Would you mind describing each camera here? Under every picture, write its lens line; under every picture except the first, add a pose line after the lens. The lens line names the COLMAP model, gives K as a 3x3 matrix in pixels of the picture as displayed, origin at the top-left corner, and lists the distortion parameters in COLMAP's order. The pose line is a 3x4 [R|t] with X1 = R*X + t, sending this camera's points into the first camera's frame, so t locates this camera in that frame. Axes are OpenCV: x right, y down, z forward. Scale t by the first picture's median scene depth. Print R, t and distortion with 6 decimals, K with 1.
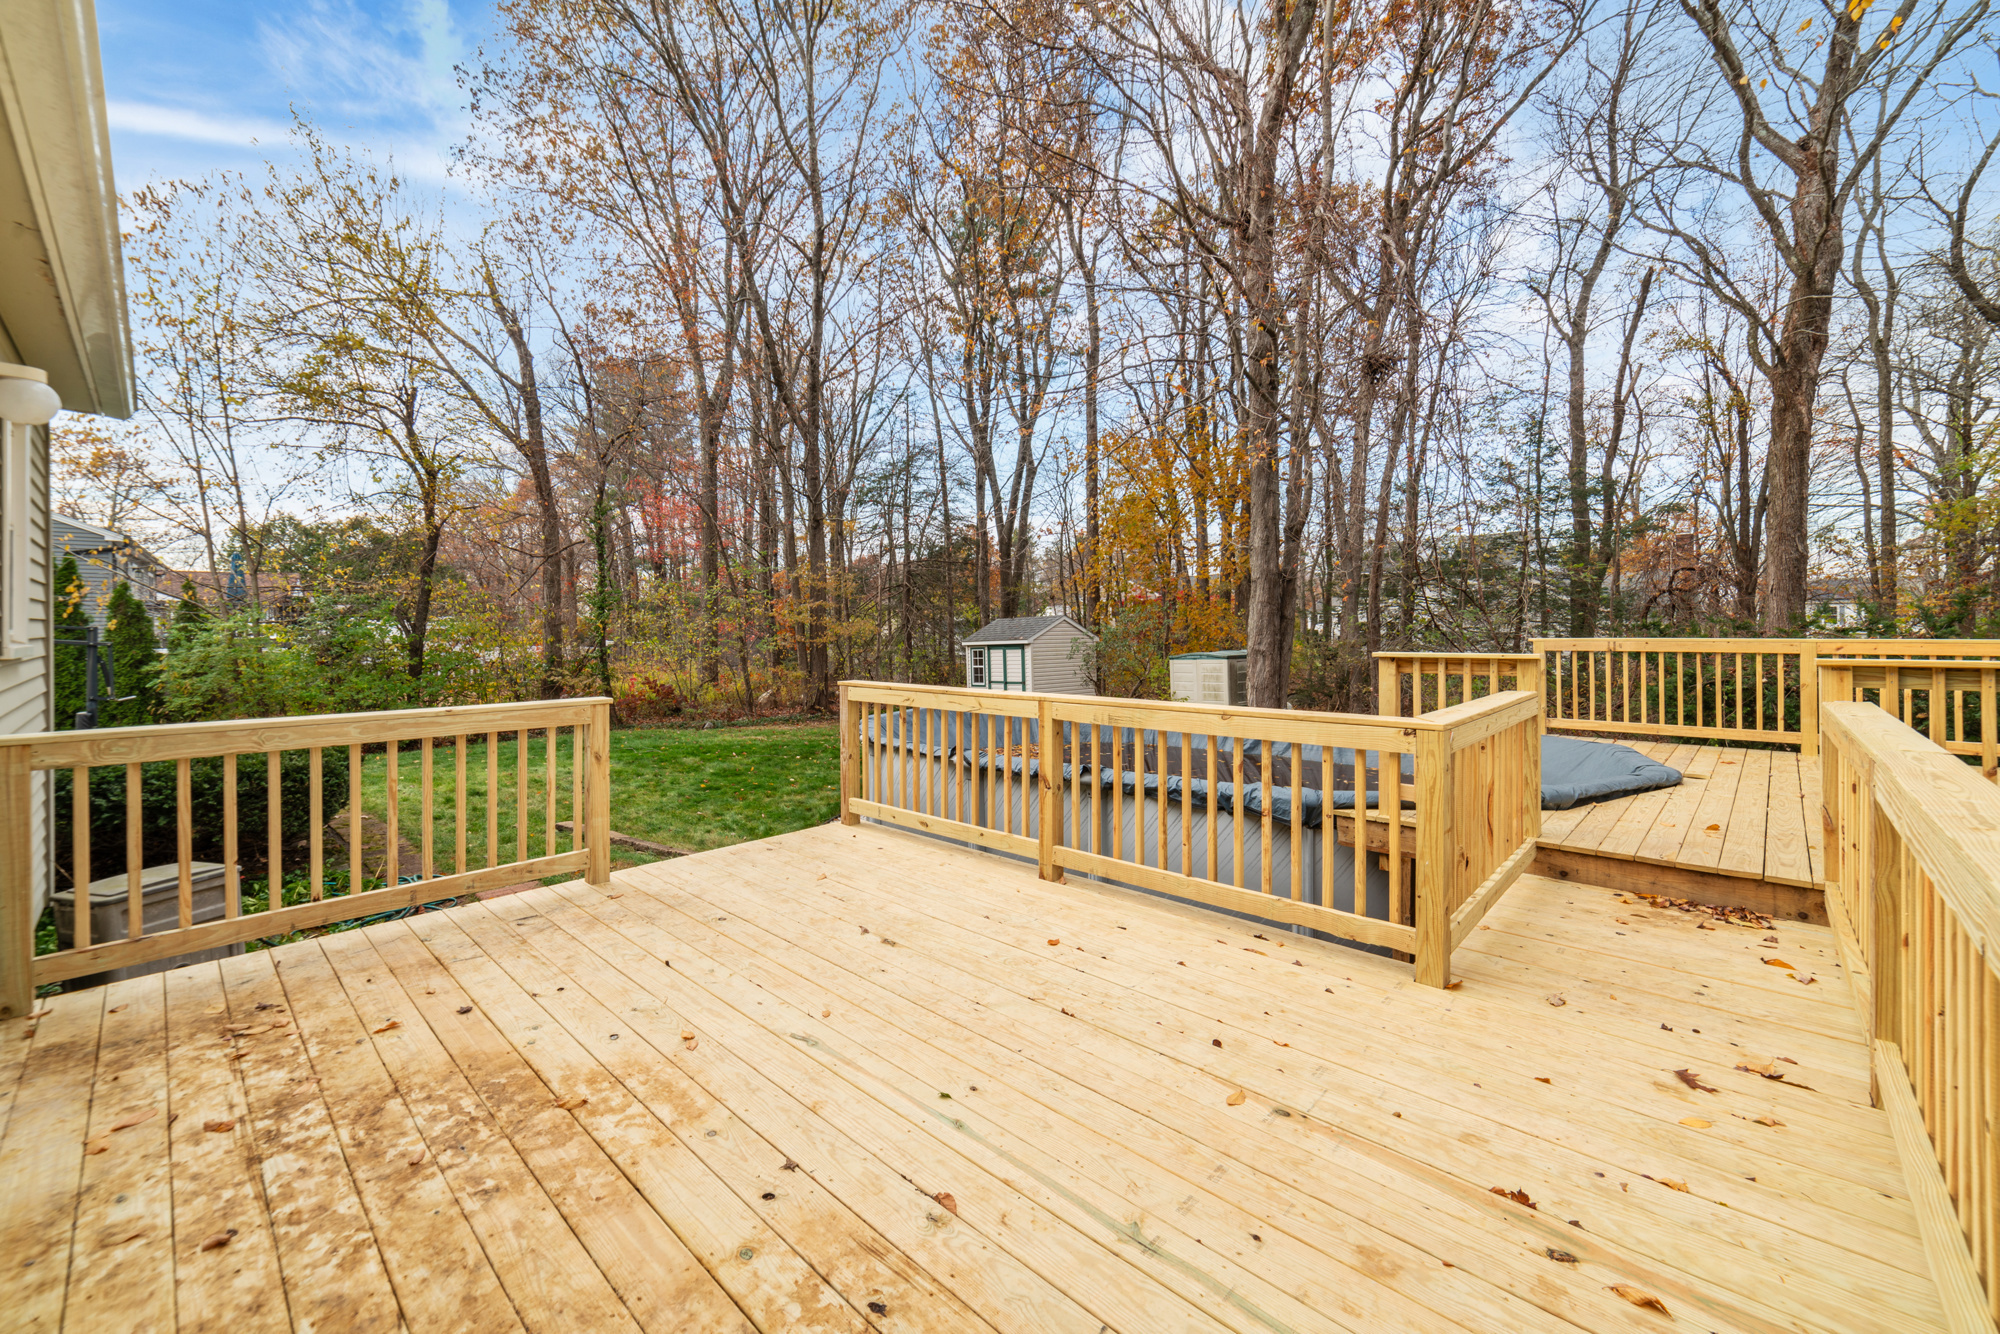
lens RADIAL K [[807.0, 0, 1005.7], [0, 807.0, 624.0], [0, 0, 1]] dist [0.000860, -0.000188]
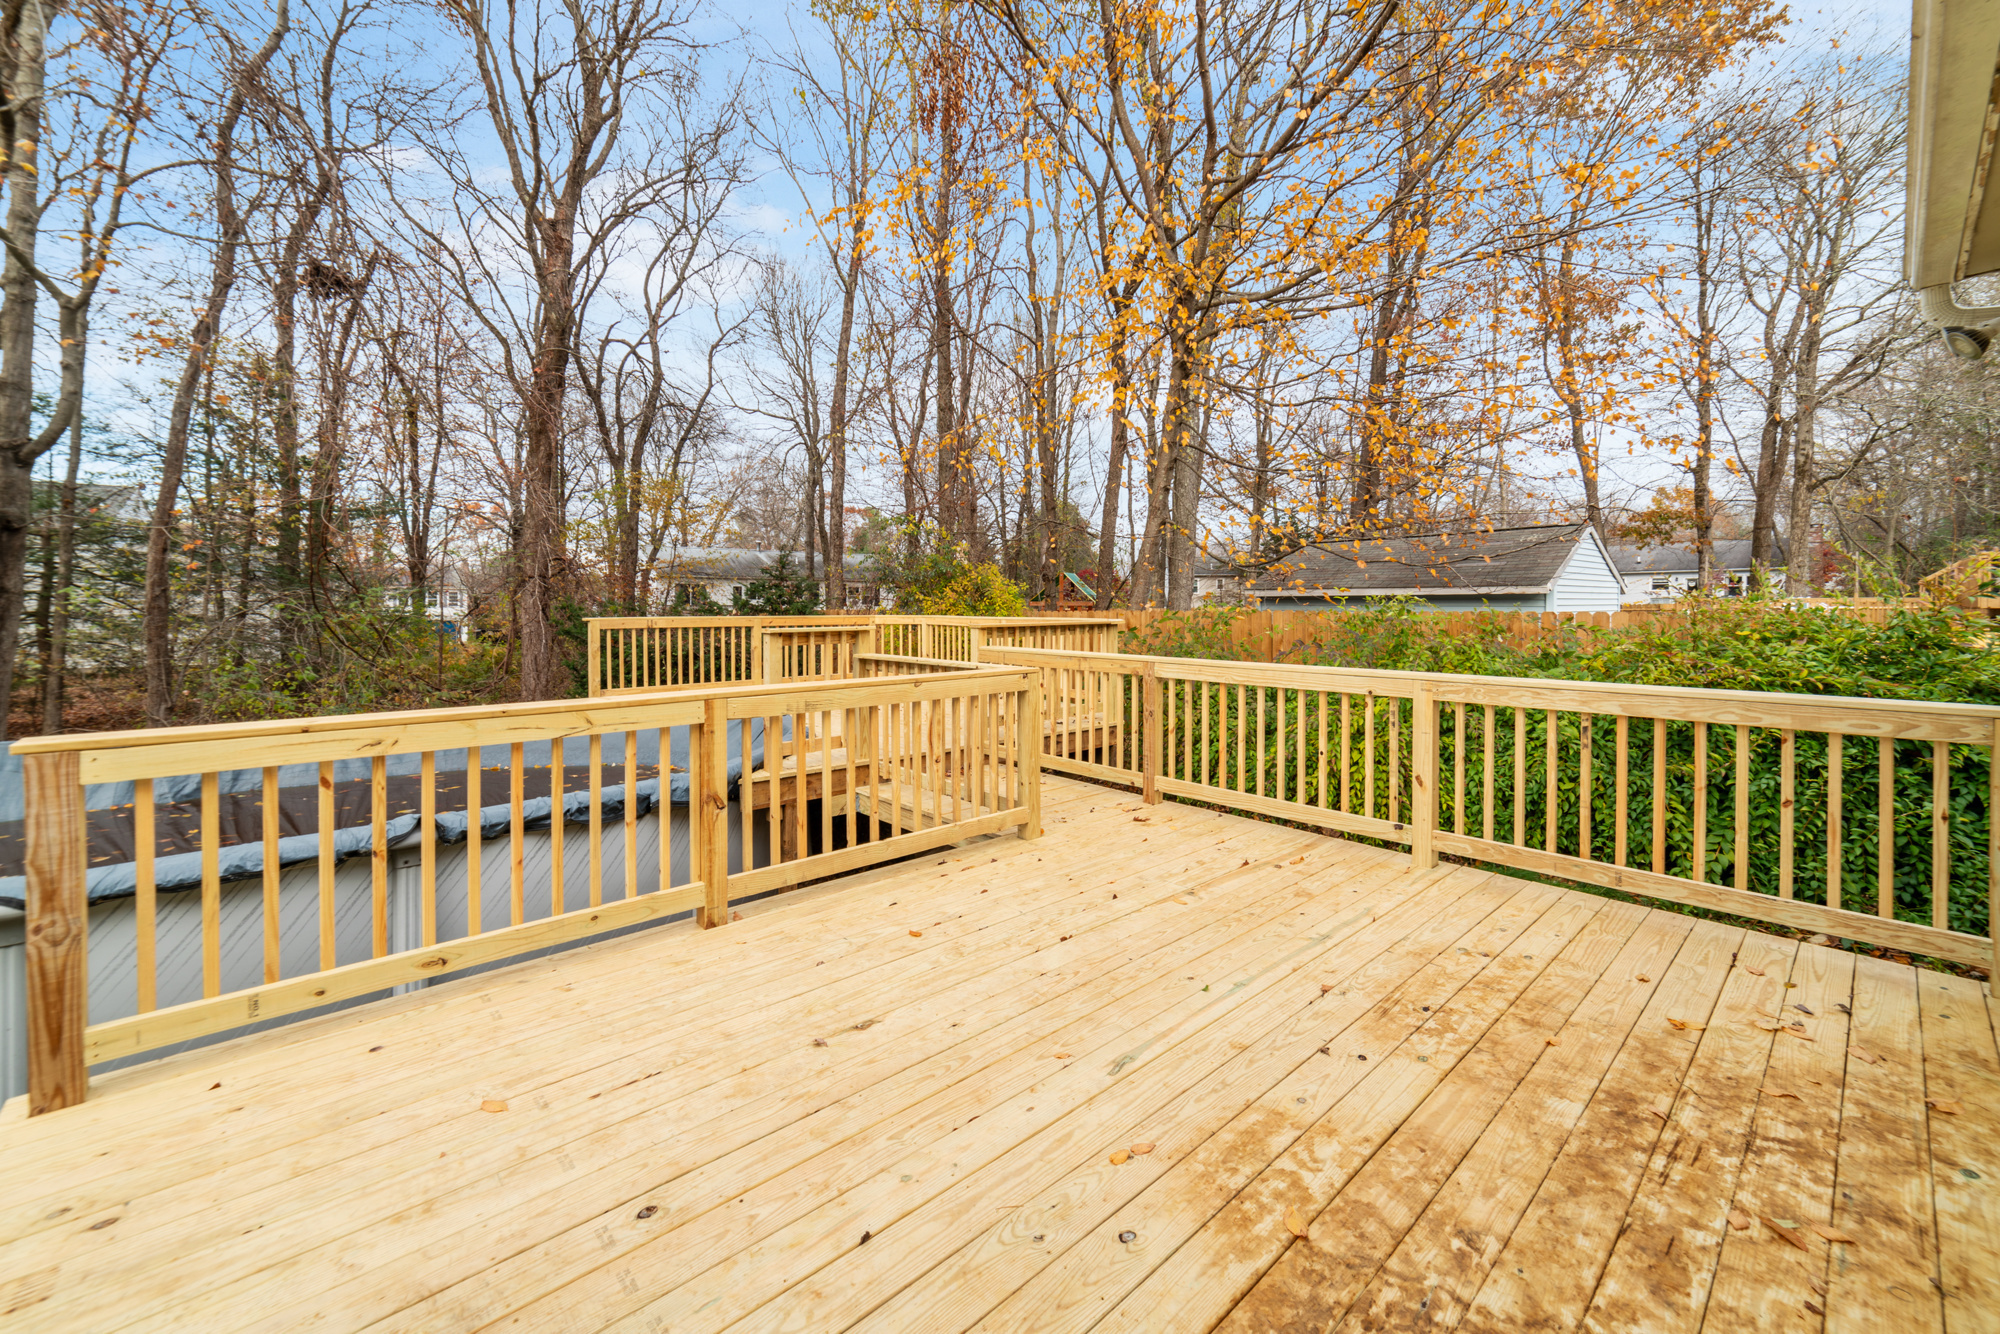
lens RADIAL K [[807.0, 0, 1005.7], [0, 807.0, 624.0], [0, 0, 1]] dist [0.000860, -0.000188]
pose [[0.067473, -0.016828, 0.997579, -1.270730], [-0.004091, 0.999845, 0.017143, 0.013030], [-0.997713, -0.005237, 0.067393, 1.190489]]
